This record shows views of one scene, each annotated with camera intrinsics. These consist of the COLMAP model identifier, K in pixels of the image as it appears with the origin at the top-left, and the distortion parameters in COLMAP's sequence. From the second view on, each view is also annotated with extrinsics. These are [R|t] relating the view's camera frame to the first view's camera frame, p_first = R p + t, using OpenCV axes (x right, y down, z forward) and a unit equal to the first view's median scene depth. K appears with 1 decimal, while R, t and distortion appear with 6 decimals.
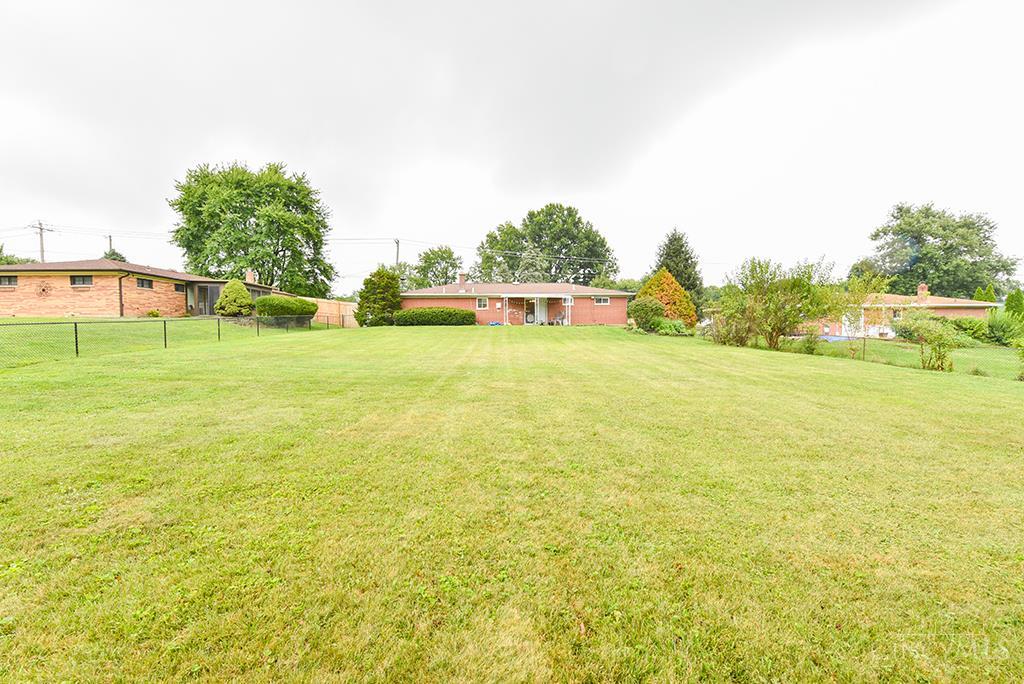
lens RADIAL K [[411.5, 0, 507.3], [0, 411.5, 349.1], [0, 0, 1]] dist [-0.012833, -0.002315]
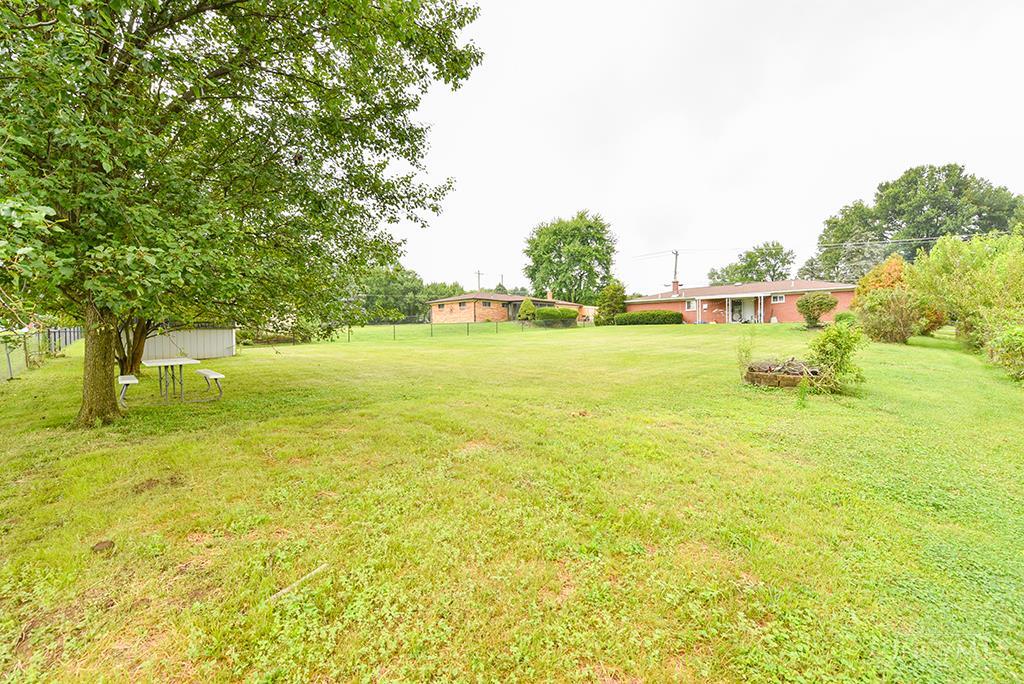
lens RADIAL K [[411.5, 0, 507.9], [0, 411.5, 337.1], [0, 0, 1]] dist [-0.012833, -0.002315]
pose [[0.661025, 0.008658, -0.750314, 0.322981], [-0.038859, 0.998987, -0.022707, 0.016666], [0.749357, 0.044166, 0.660691, -0.096132]]
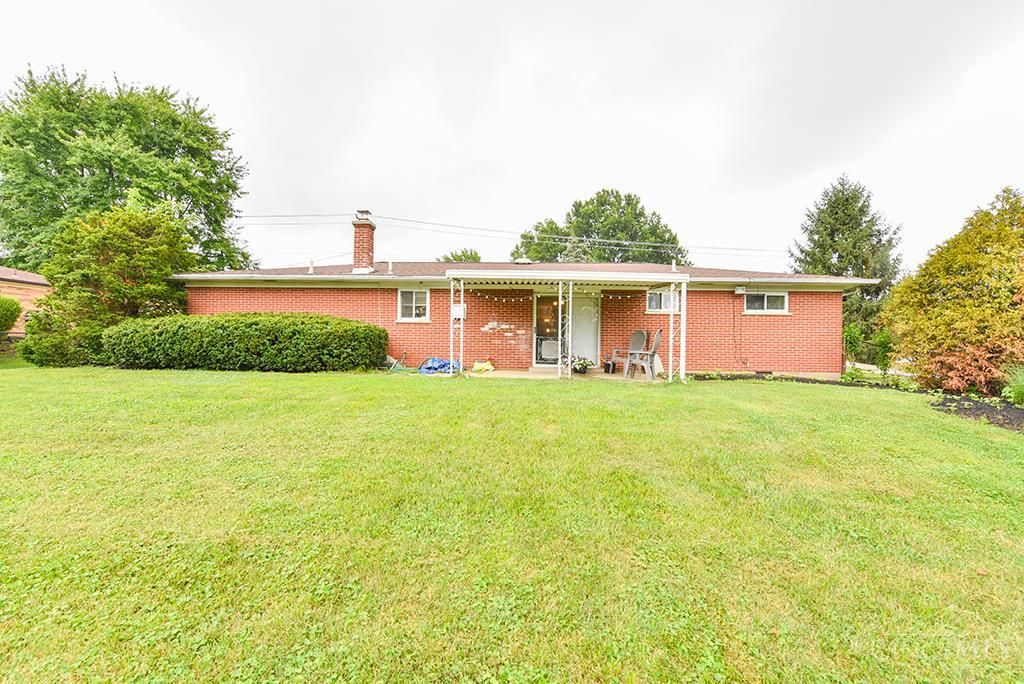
lens RADIAL K [[411.5, 0, 518.2], [0, 411.5, 344.7], [0, 0, 1]] dist [-0.012833, -0.002315]
pose [[0.995784, 0.019756, -0.089574, 0.042164], [-0.024937, 0.998057, -0.057099, -0.041339], [0.088272, 0.059092, 0.994342, 0.461099]]
